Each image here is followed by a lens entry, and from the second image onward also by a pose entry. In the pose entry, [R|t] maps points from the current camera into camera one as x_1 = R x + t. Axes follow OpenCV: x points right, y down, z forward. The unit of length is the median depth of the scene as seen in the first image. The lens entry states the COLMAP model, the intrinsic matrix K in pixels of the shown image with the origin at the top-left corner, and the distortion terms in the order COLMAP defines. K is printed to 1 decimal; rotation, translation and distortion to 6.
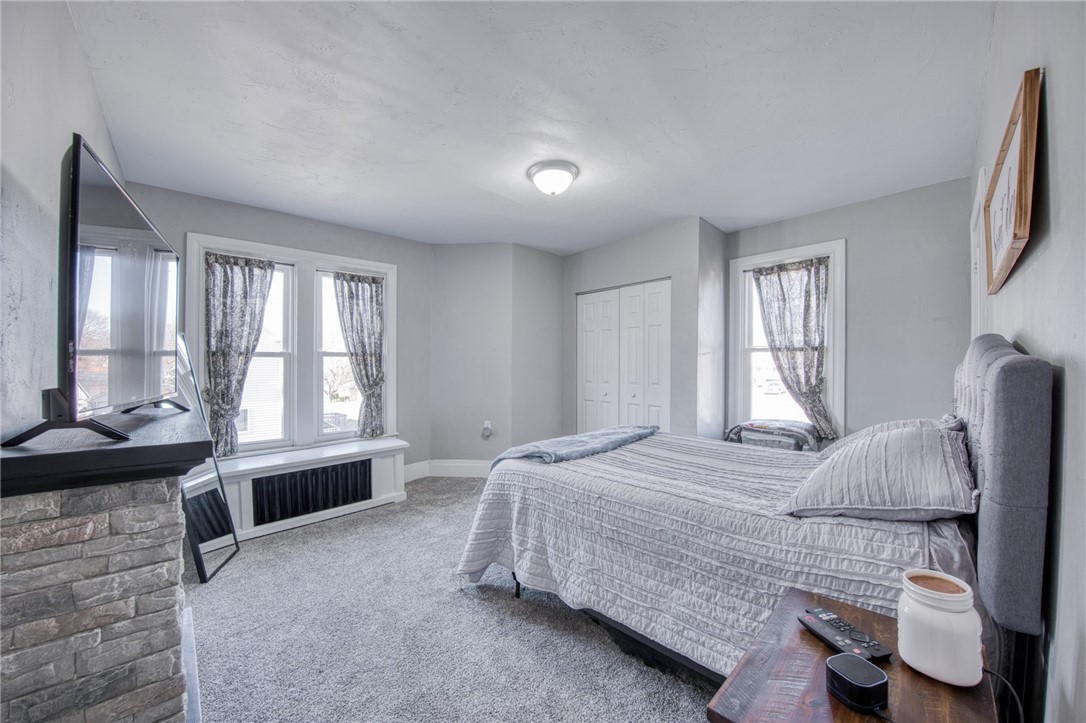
lens RADIAL K [[389.2, 0, 543.0], [0, 389.2, 361.5], [0, 0, 1]] dist [0.000237, -0.000016]
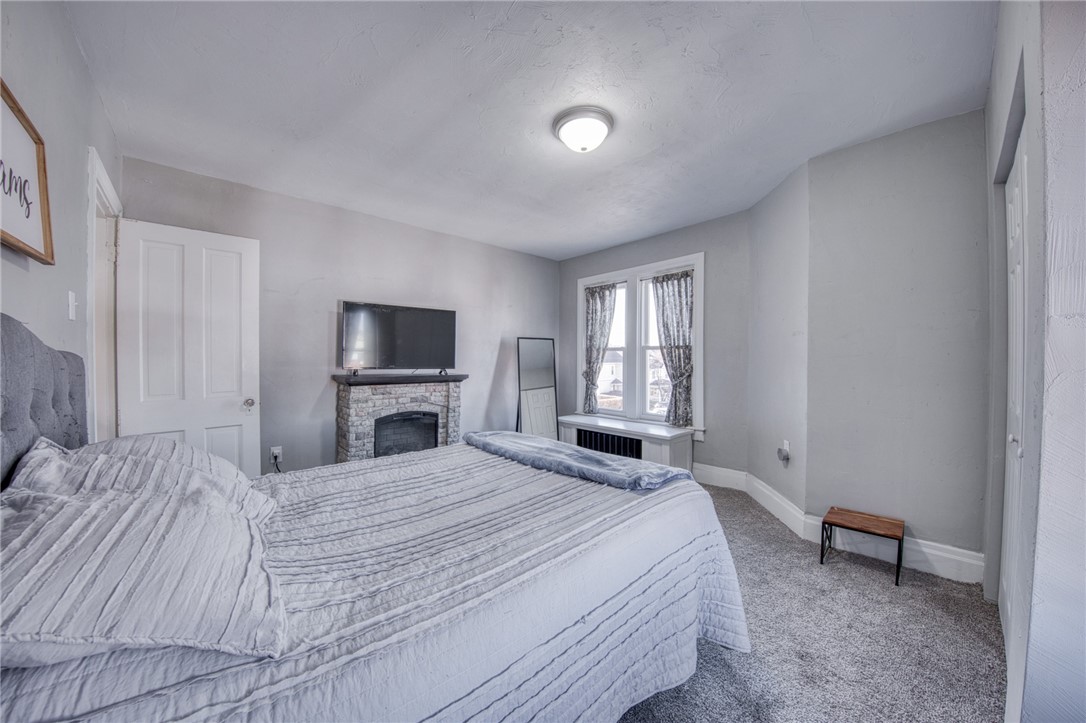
lens RADIAL K [[392.9, 0, 544.1], [0, 392.9, 357.2], [0, 0, 1]] dist [-0.023633, -0.000106]
pose [[-0.061446, 0.007544, -0.998082, 0.676849], [0.005233, 0.999960, 0.007236, 0.000159], [0.998097, -0.004779, -0.061483, 0.754116]]
